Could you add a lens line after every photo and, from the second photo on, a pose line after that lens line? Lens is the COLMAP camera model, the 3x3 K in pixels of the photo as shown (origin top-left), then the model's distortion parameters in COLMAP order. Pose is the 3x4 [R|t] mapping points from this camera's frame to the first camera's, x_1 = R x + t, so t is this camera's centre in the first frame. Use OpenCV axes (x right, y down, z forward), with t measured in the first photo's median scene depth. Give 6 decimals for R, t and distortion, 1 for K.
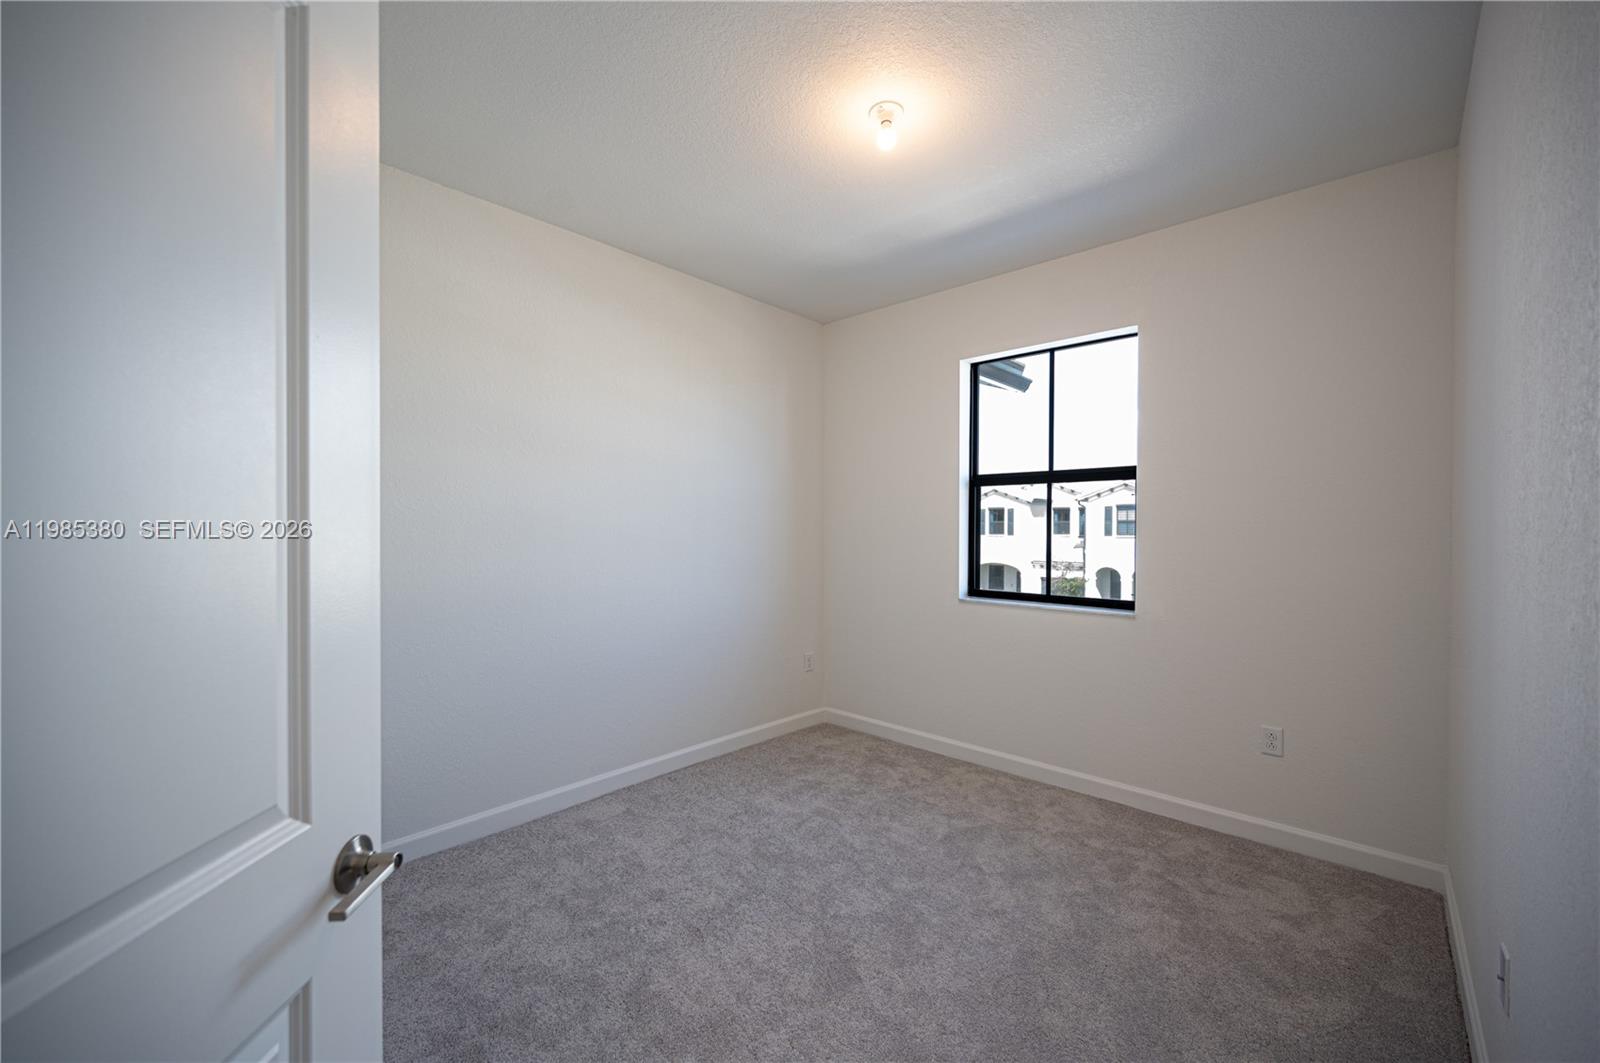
lens RADIAL K [[630.9, 0, 802.4], [0, 630.9, 534.0], [0, 0, 1]] dist [0.000488, 0.000356]
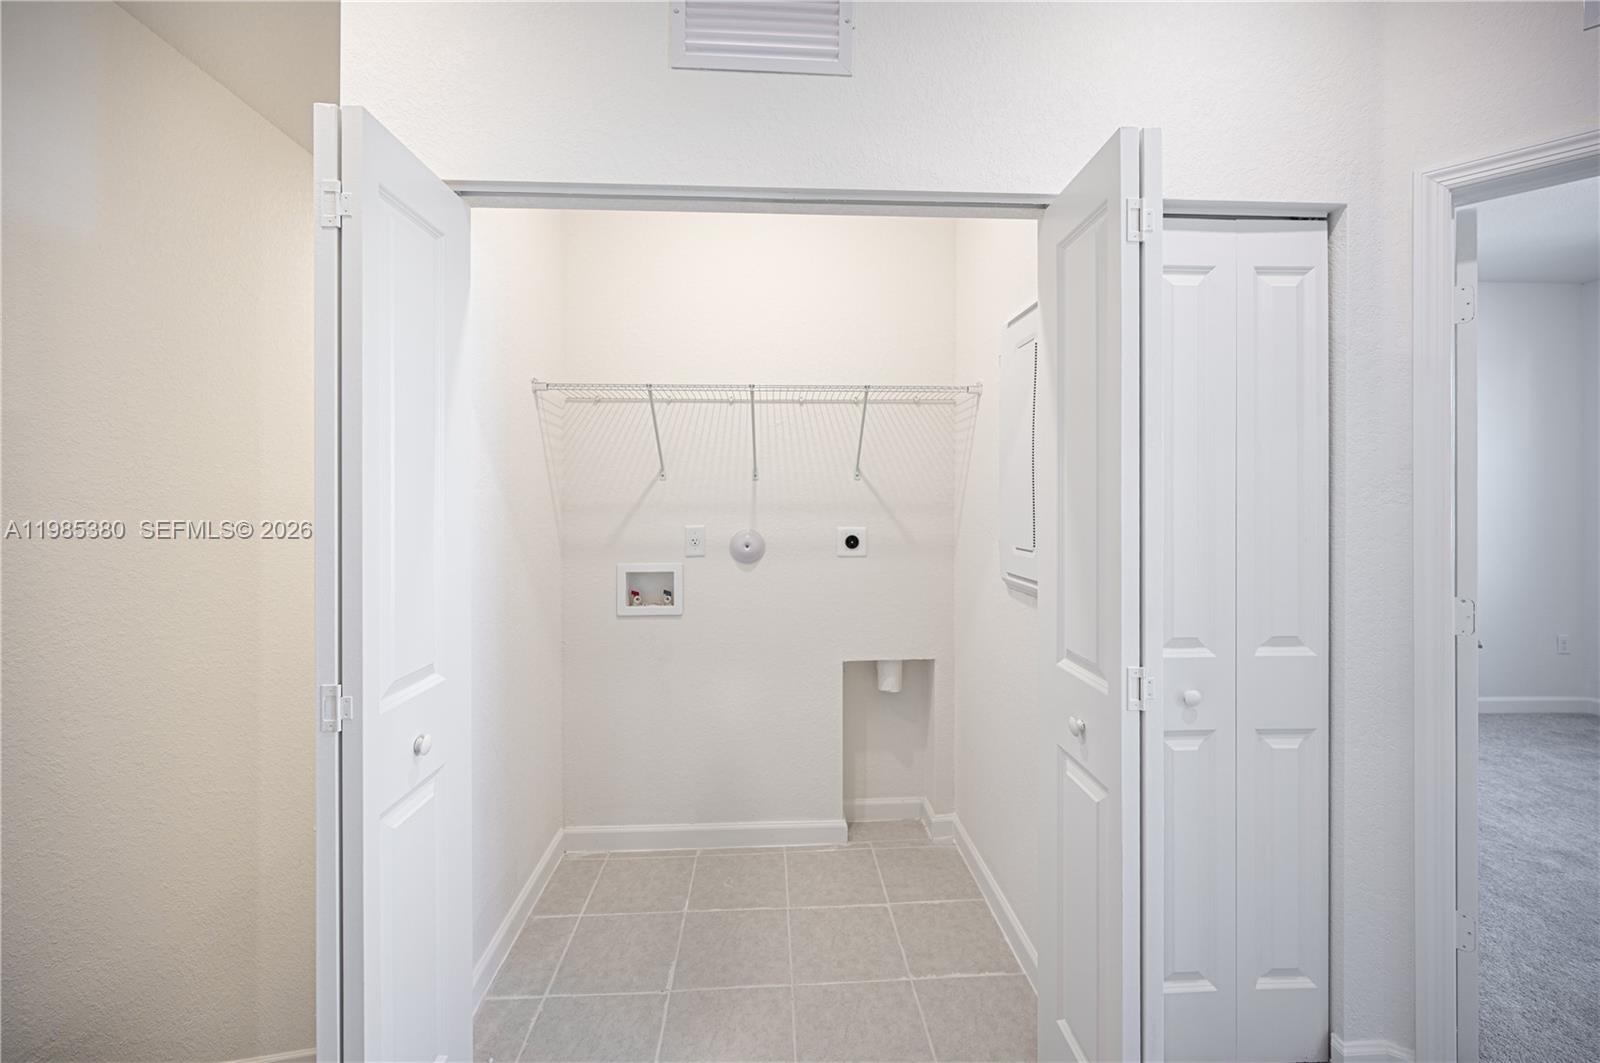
lens RADIAL K [[630.9, 0, 802.5], [0, 630.9, 531.1], [0, 0, 1]] dist [0.000488, 0.000356]
pose [[0.720186, 0.033496, -0.692972, -0.186707], [-0.007791, 0.999161, 0.040199, -0.003912], [0.693737, -0.023552, 0.719843, -0.555779]]
